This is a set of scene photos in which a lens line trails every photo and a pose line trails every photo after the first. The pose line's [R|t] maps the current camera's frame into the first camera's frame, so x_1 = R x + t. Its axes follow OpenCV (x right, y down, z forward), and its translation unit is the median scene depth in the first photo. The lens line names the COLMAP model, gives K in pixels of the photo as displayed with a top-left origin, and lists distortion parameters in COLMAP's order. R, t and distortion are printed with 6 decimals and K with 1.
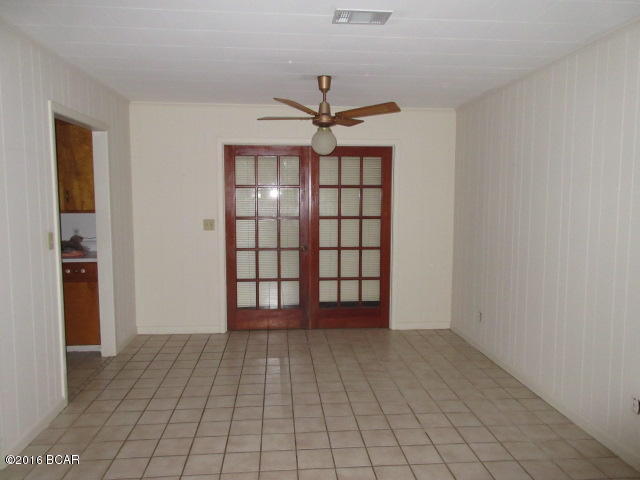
lens RADIAL K [[480.2, 0, 319.2], [0, 480.2, 239.9], [0, 0, 1]] dist [0.016329, 0.000634]
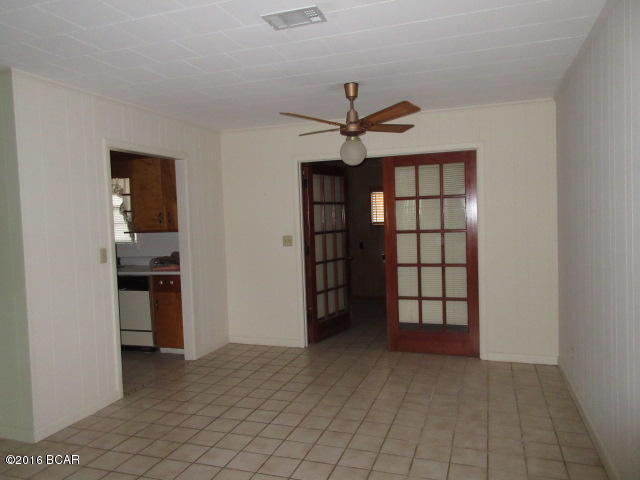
lens RADIAL K [[480.2, 0, 320.1], [0, 480.2, 240.3], [0, 0, 1]] dist [0.016329, 0.000634]
pose [[0.911931, -0.011975, -0.410170, 0.299479], [-0.002341, 0.999406, -0.034383, 0.002854], [0.410338, 0.032315, 0.911361, 0.101346]]
